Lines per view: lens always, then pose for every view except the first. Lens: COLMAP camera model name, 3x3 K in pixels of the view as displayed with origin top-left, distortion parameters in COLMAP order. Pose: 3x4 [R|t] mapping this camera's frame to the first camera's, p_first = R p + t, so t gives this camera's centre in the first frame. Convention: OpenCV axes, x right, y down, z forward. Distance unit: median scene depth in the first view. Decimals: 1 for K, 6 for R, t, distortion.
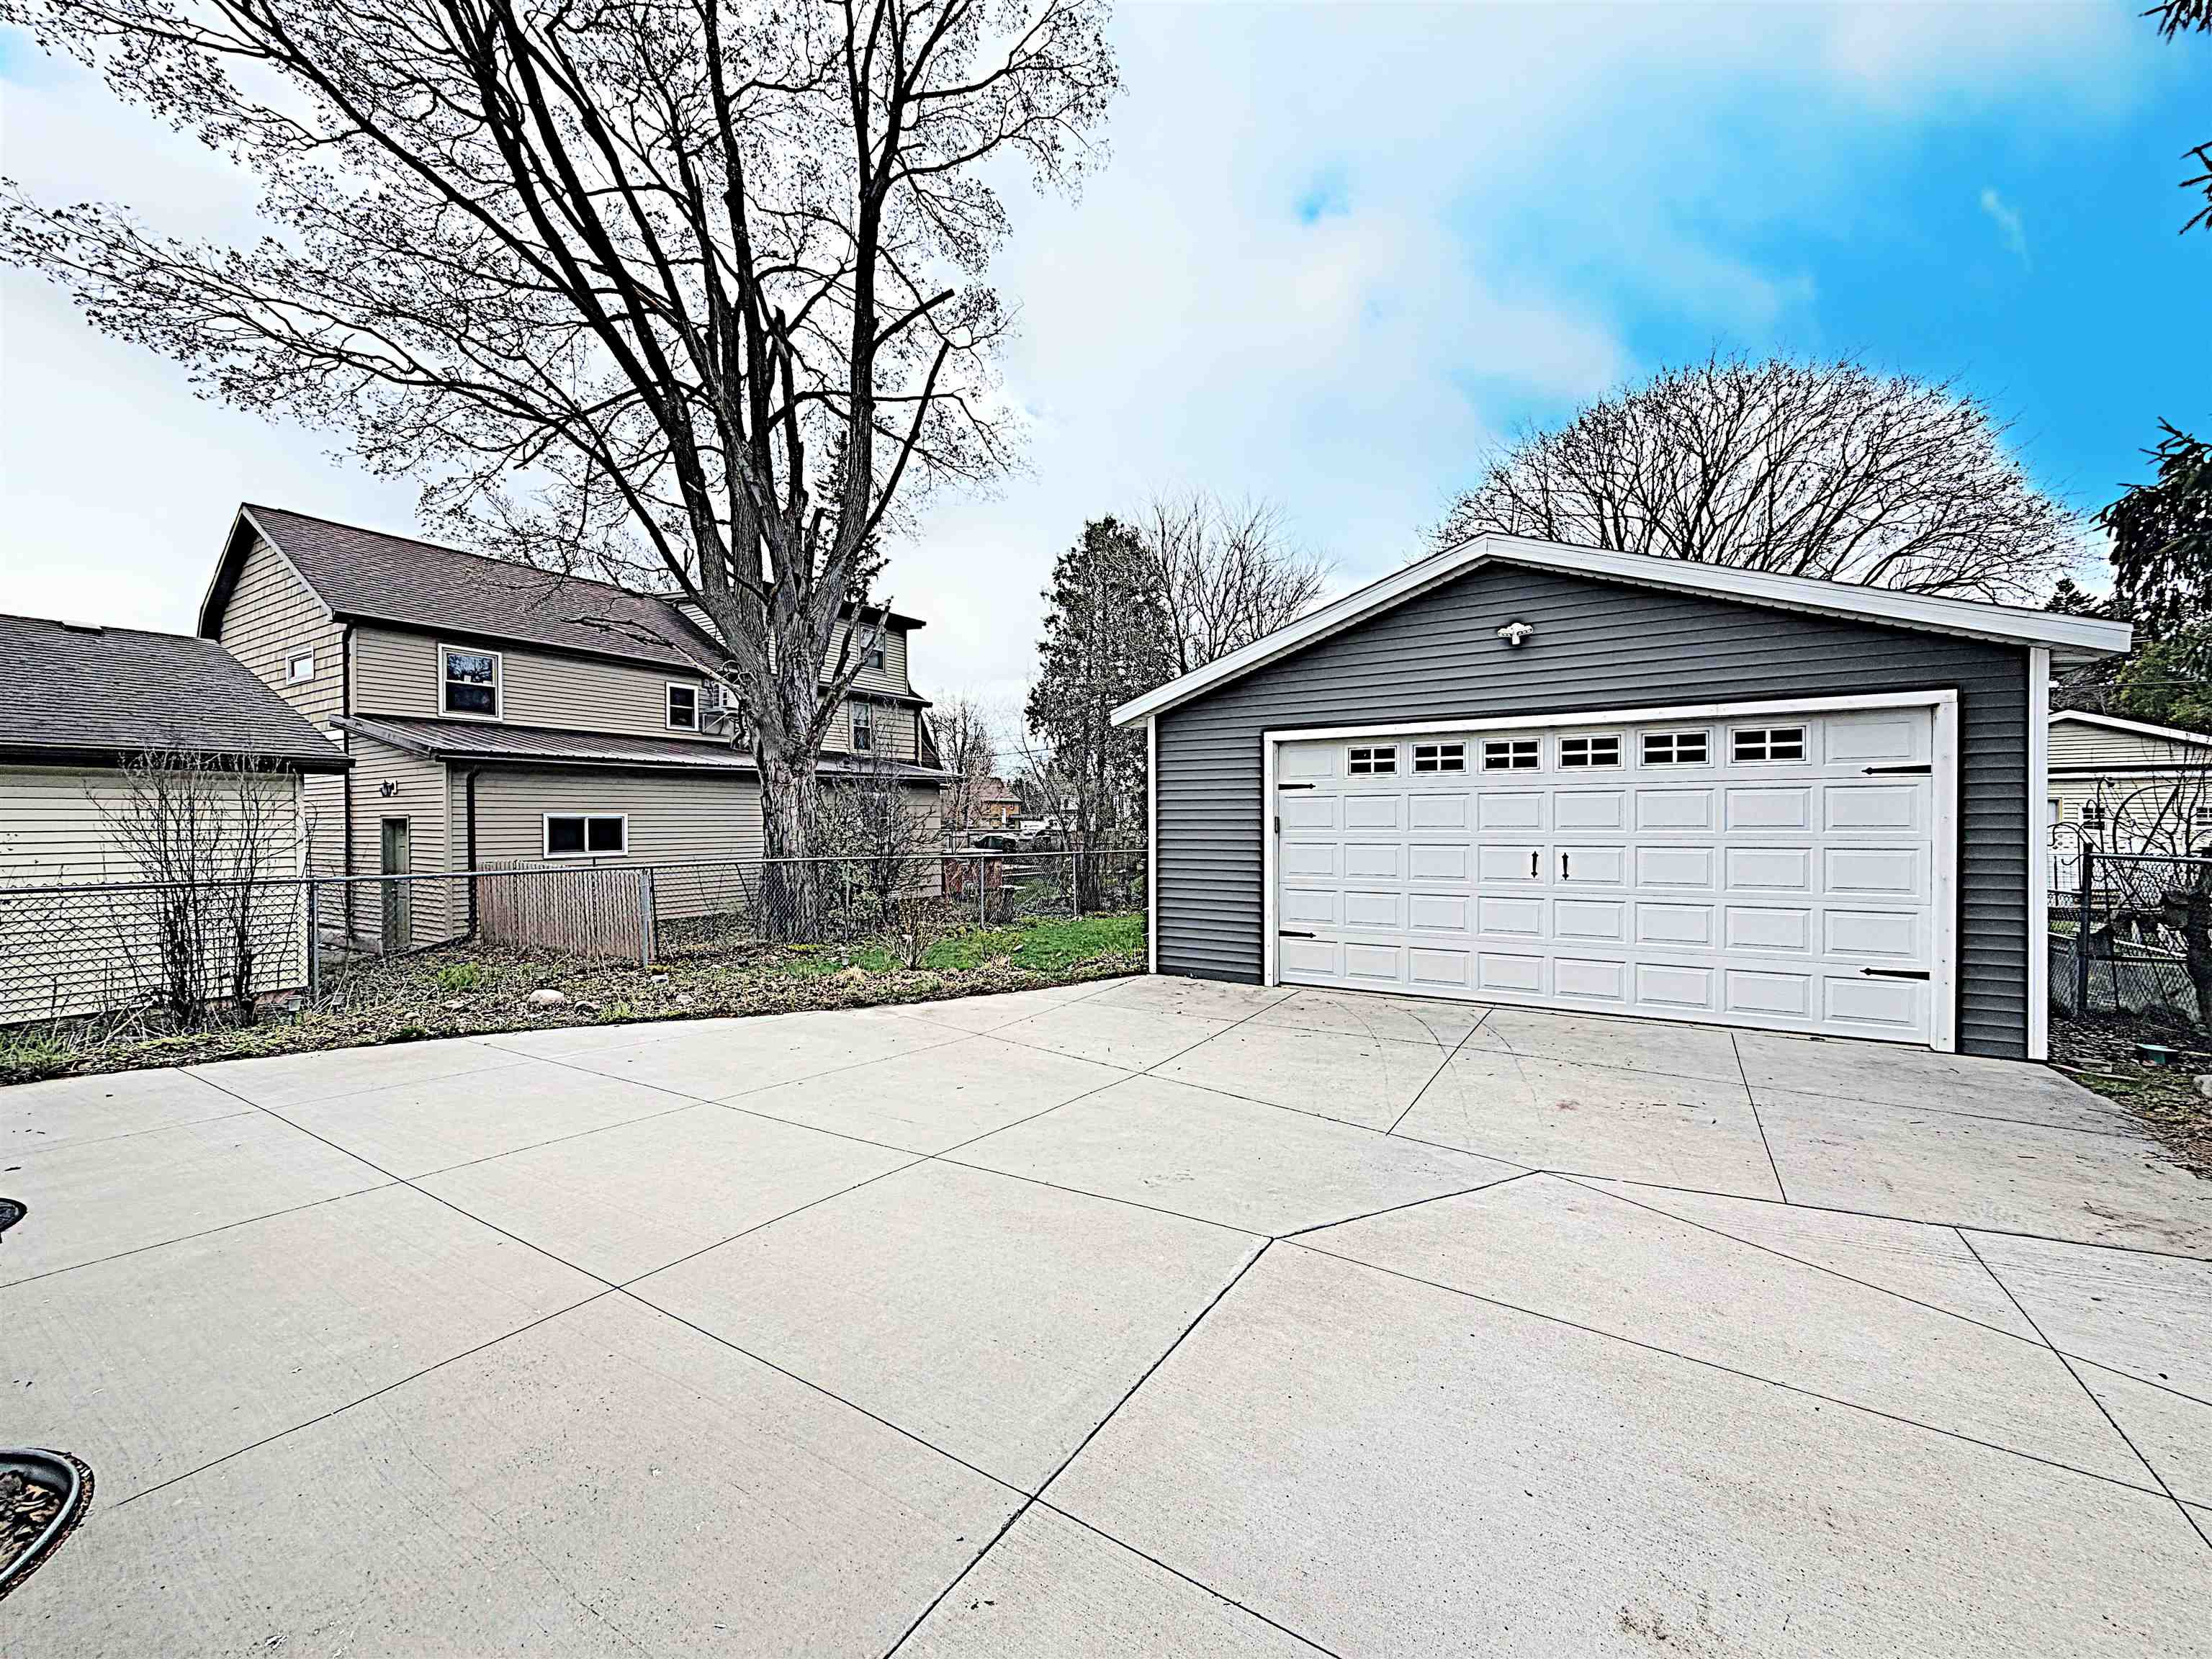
lens RADIAL K [[883.0, 0, 1103.7], [0, 883.0, 828.6], [0, 0, 1]] dist [0.001312, -0.000679]
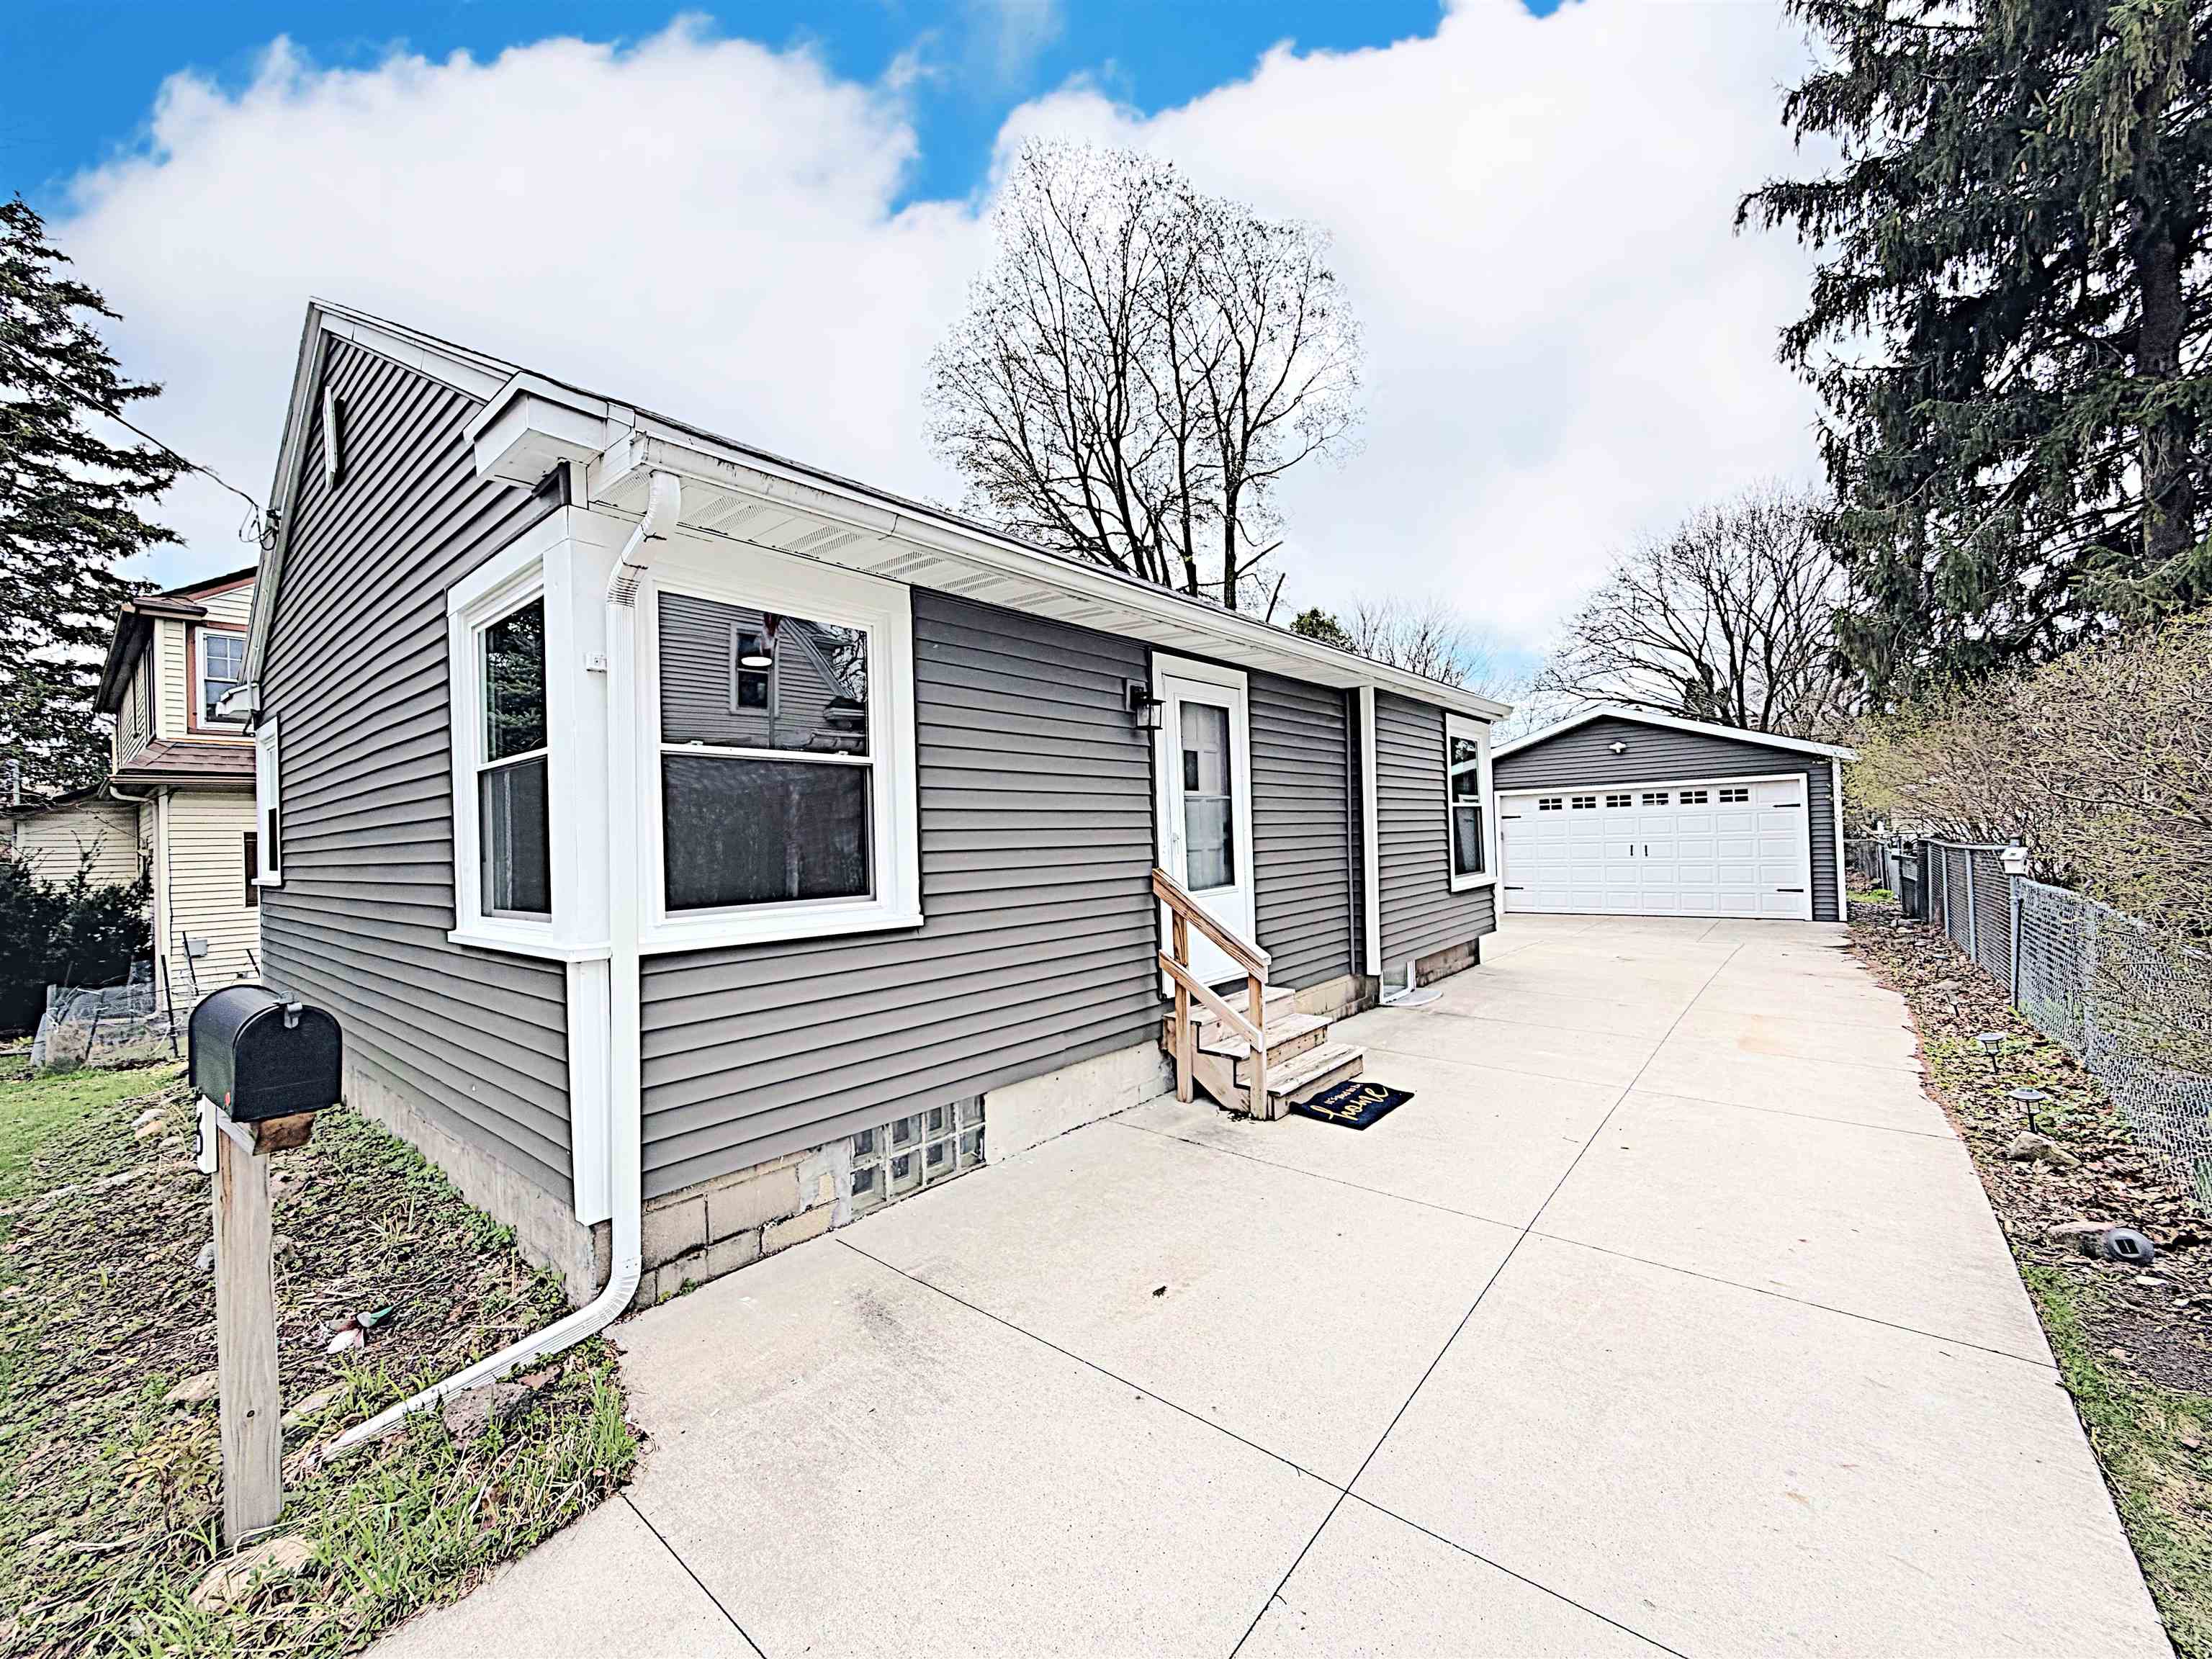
lens RADIAL K [[883.0, 0, 1102.8], [0, 883.0, 826.5], [0, 0, 1]] dist [0.001312, -0.000679]
pose [[0.988979, -0.032166, -0.144520, -0.509836], [0.028494, 0.999218, -0.027412, 0.003002], [0.145288, 0.022992, 0.989122, -1.407591]]
